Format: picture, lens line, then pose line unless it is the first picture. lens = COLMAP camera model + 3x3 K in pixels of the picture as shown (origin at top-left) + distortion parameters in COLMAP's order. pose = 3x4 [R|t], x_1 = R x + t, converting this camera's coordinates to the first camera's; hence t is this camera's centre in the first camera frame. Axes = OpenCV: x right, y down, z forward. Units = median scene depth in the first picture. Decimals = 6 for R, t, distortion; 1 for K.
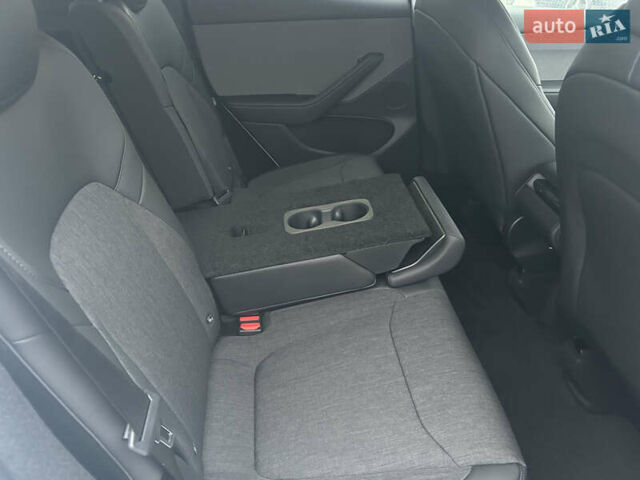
lens RADIAL K [[487.7, 0, 317.6], [0, 487.7, 239.6], [0, 0, 1]] dist [0.052796, -0.052337]
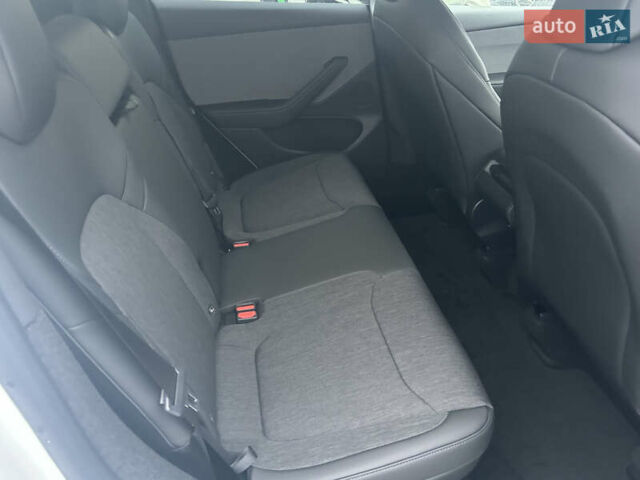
lens RADIAL K [[487.7, 0, 317.6], [0, 487.7, 239.6], [0, 0, 1]] dist [0.052796, -0.052337]
pose [[0.996201, -0.072453, 0.048313, -0.021333], [0.072117, 0.997359, 0.008672, 0.010643], [-0.048813, -0.005154, 0.998795, -0.127685]]
